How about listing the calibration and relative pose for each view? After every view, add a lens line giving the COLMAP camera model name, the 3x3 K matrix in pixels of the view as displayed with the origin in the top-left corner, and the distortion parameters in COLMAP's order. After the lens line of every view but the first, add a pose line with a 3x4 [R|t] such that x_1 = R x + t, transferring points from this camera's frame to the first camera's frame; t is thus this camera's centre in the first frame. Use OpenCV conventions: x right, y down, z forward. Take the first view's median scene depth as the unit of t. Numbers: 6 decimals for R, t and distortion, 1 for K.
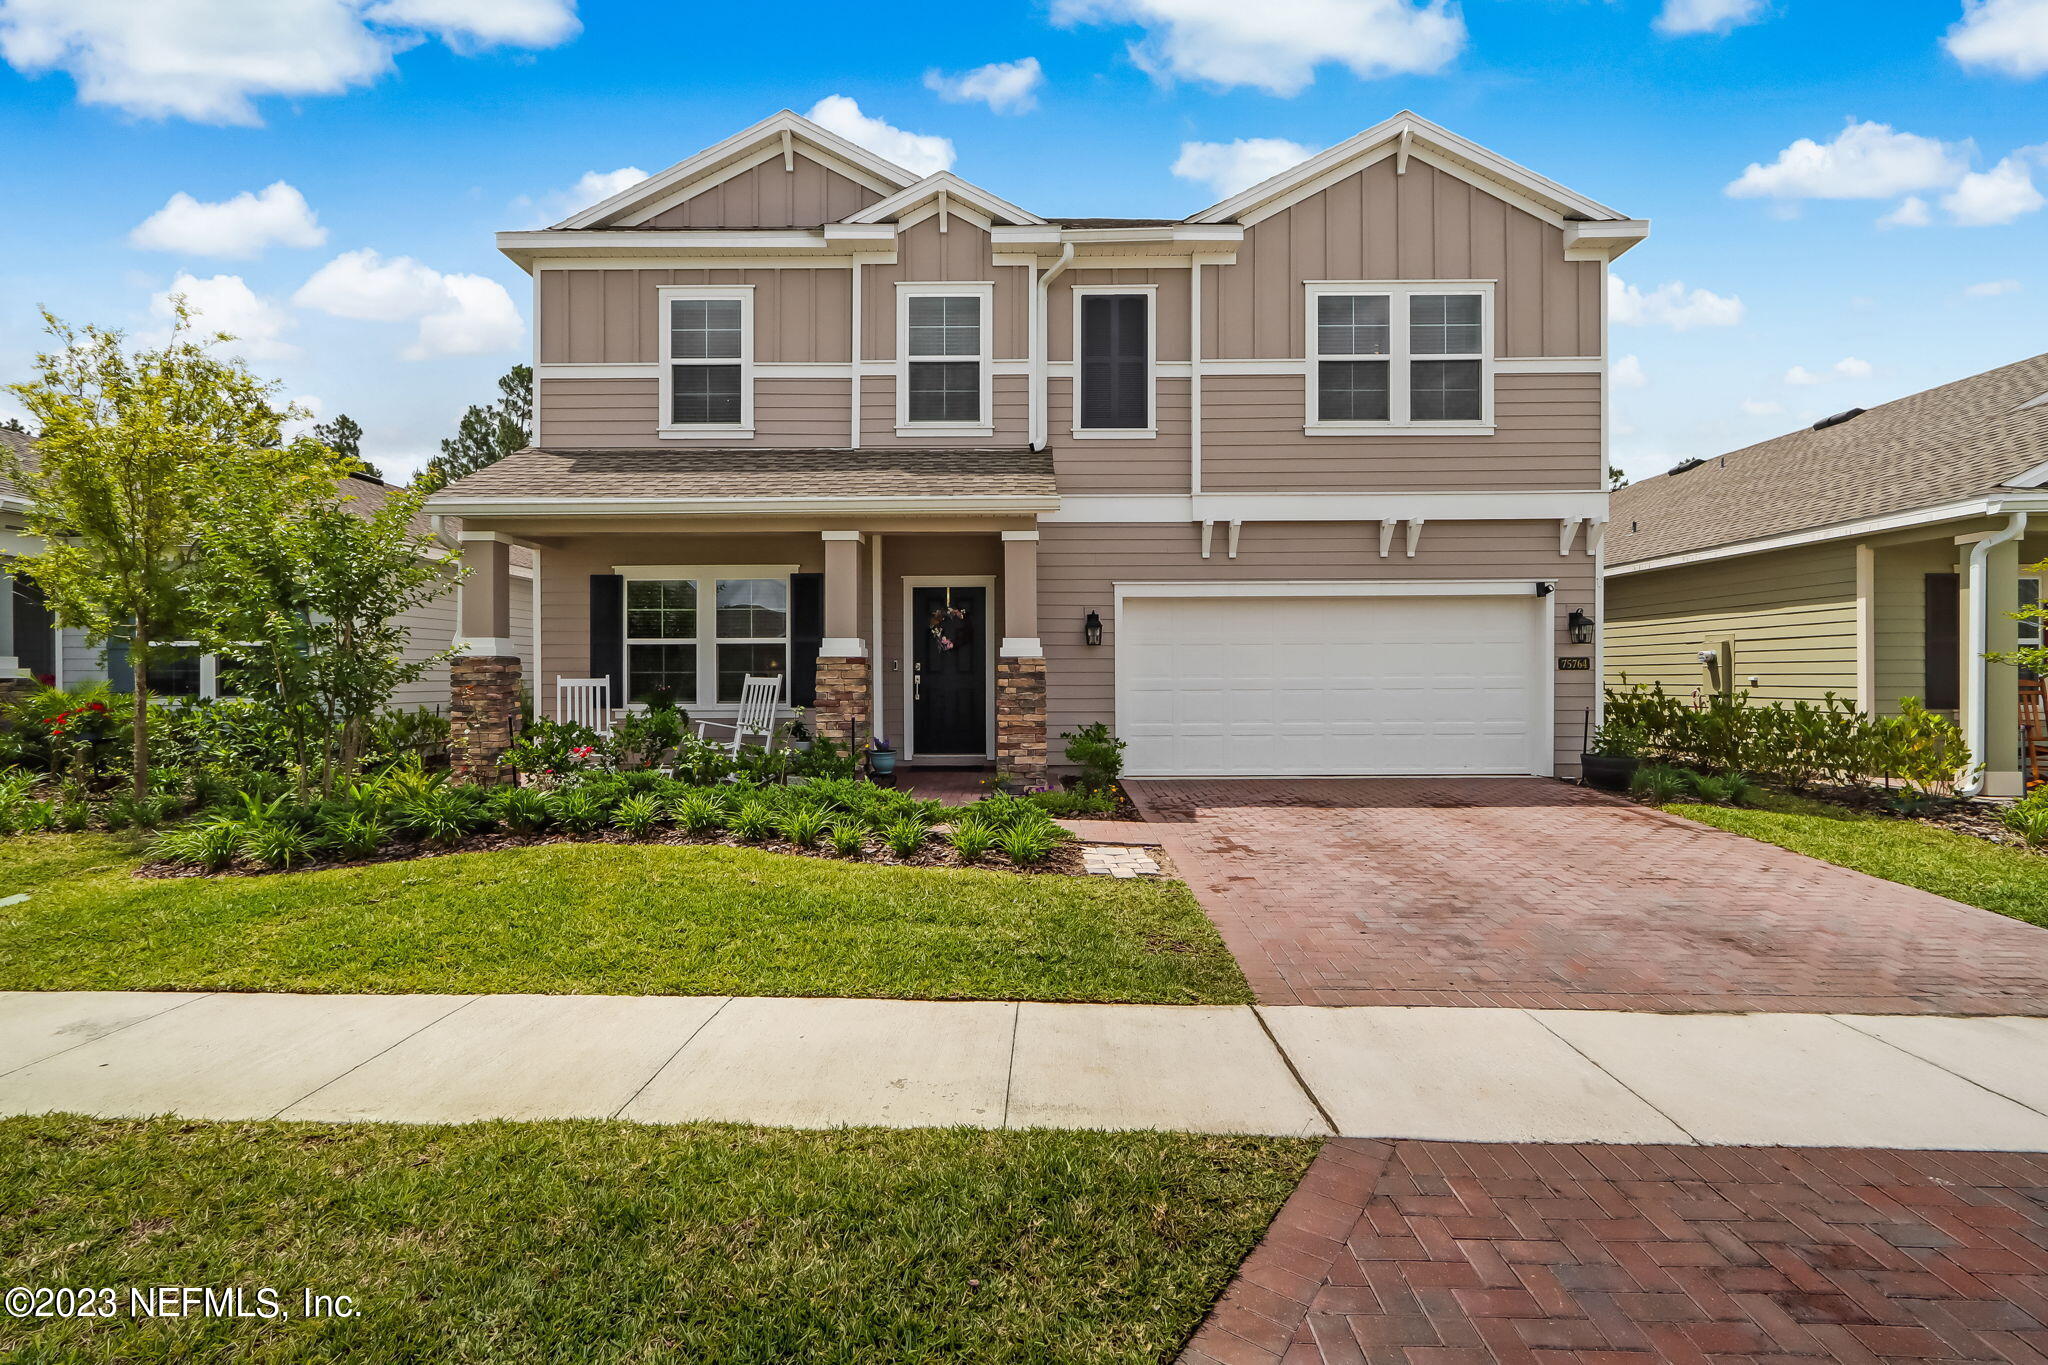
lens RADIAL K [[967.4, 0, 1025.8], [0, 967.4, 664.5], [0, 0, 1]] dist [0.002892, 0.001663]
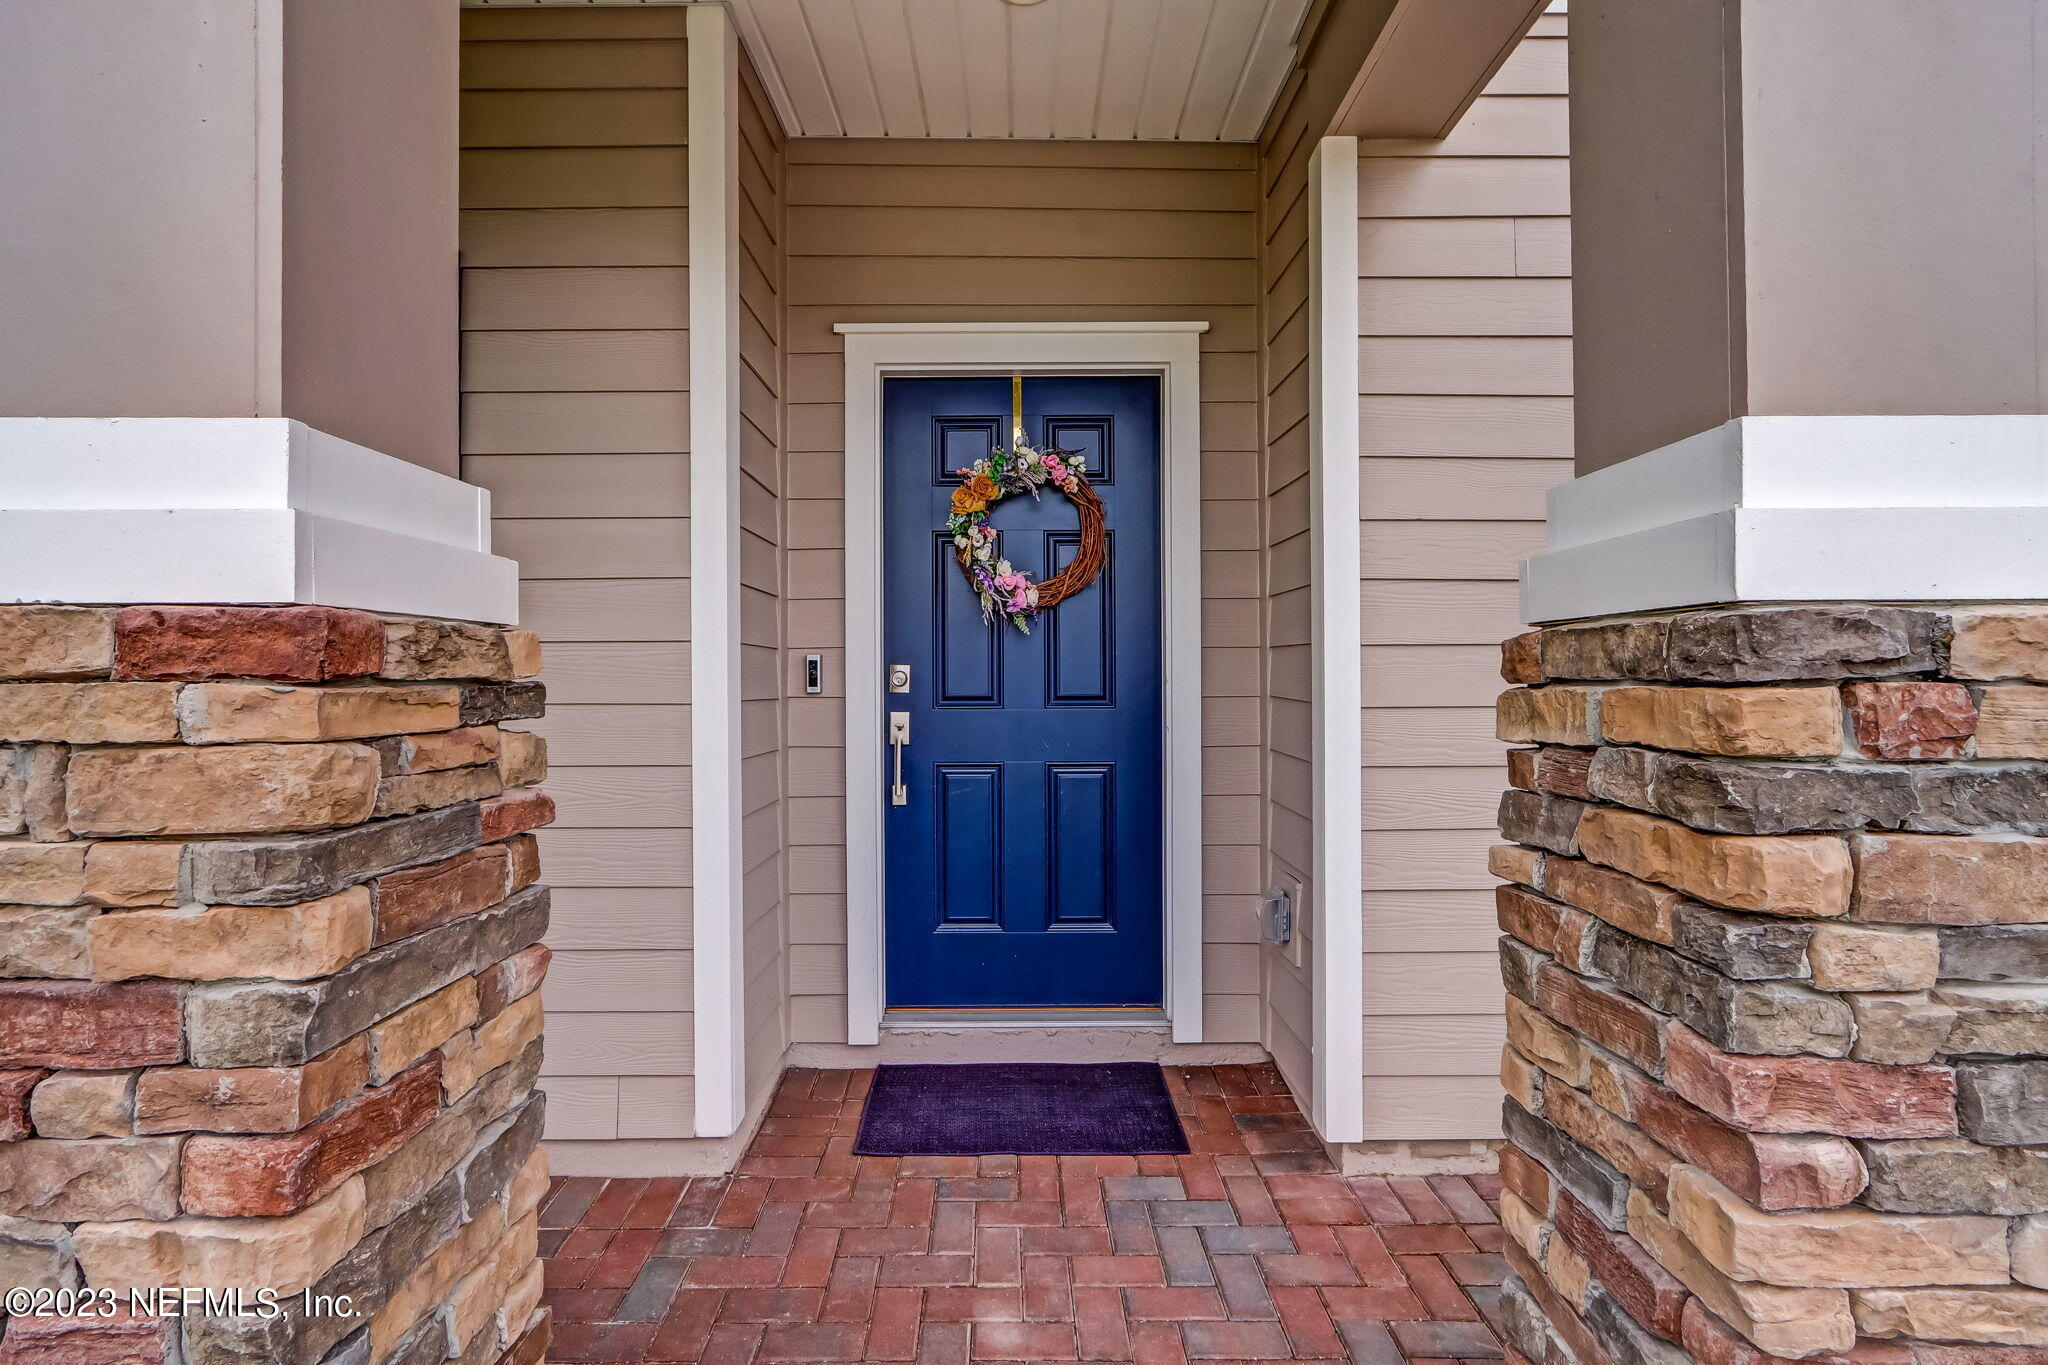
lens RADIAL K [[967.4, 0, 1025.8], [0, 967.4, 664.5], [0, 0, 1]] dist [0.002892, 0.001663]
pose [[0.999980, -0.004491, 0.004510, -0.084459], [0.004487, 0.999990, 0.000757, -0.001669], [-0.004513, -0.000737, 0.999990, 0.786185]]
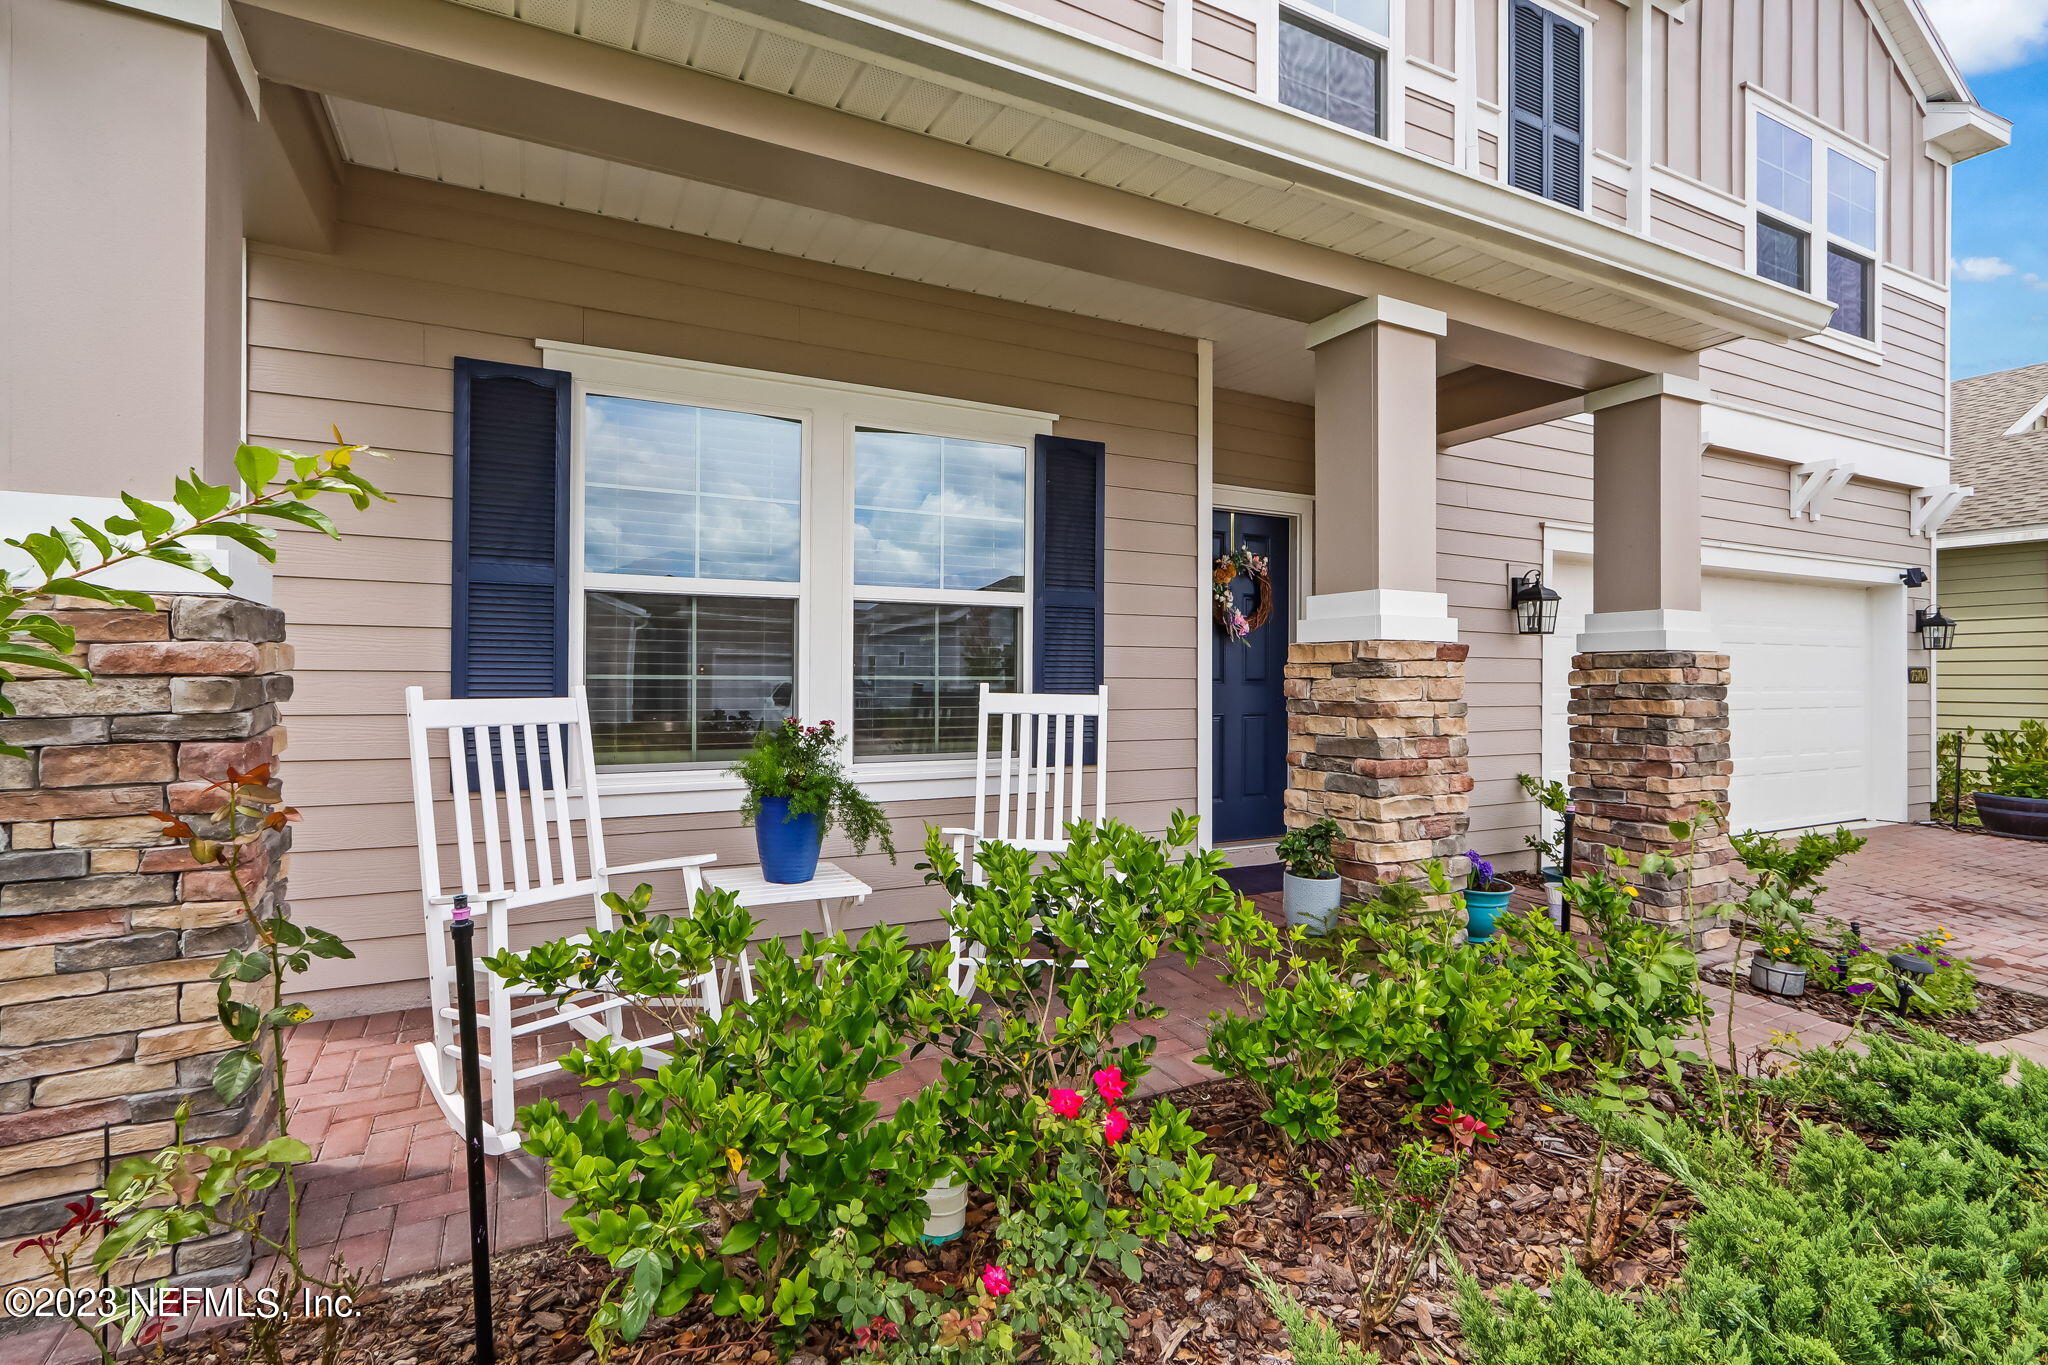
lens RADIAL K [[967.4, 0, 1025.8], [0, 967.4, 664.5], [0, 0, 1]] dist [0.002892, 0.001663]
pose [[0.880925, 0.013422, 0.473065, -0.435606], [-0.011927, 0.999910, -0.006160, 0.004430], [-0.473105, -0.000216, 0.881006, 0.647332]]
